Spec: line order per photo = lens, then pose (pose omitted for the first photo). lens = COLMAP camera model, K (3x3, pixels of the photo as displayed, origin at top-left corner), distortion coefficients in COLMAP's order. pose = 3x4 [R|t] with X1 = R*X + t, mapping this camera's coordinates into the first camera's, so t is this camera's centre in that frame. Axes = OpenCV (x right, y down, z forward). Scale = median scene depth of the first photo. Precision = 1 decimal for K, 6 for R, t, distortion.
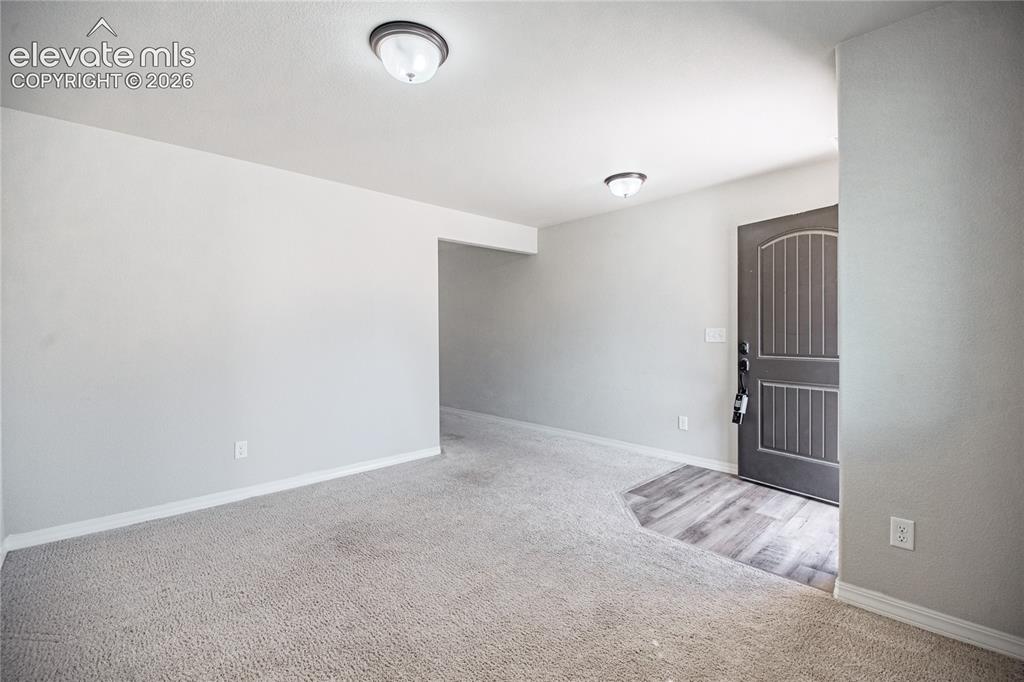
lens RADIAL K [[434.3, 0, 512.0], [0, 434.3, 341.0], [0, 0, 1]] dist [0.000387, -0.000012]
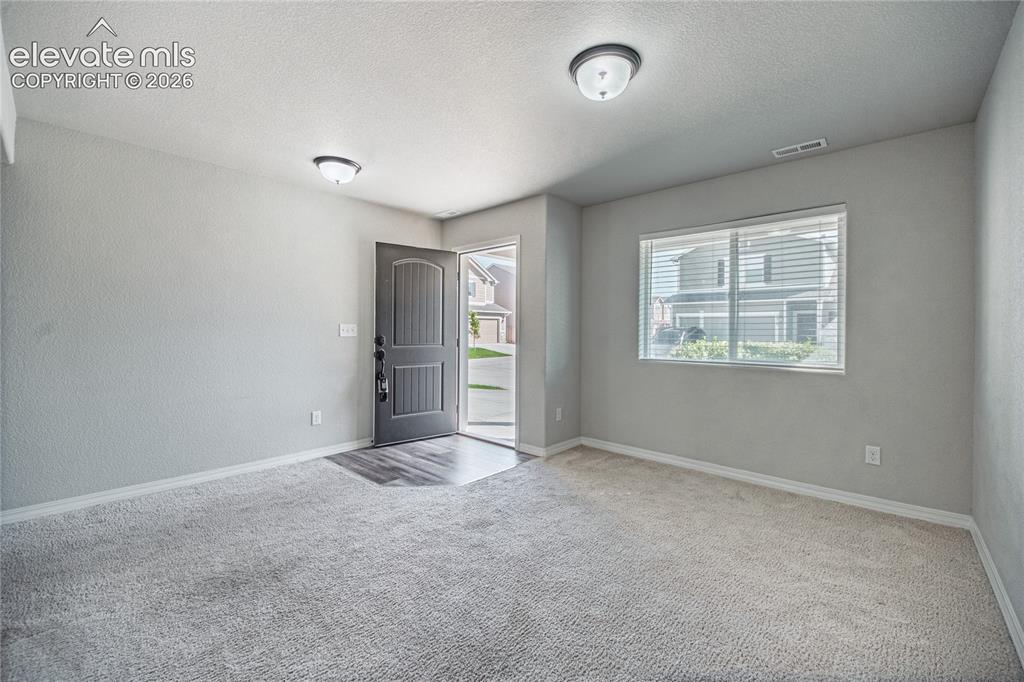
lens RADIAL K [[417.9, 0, 512.7], [0, 417.9, 329.0], [0, 0, 1]] dist [-0.000072, -0.000096]
pose [[-0.086545, 0.010346, 0.996194, -0.717211], [0.011400, 0.999891, -0.009394, -0.001652], [-0.996183, 0.010543, -0.086654, 0.750246]]
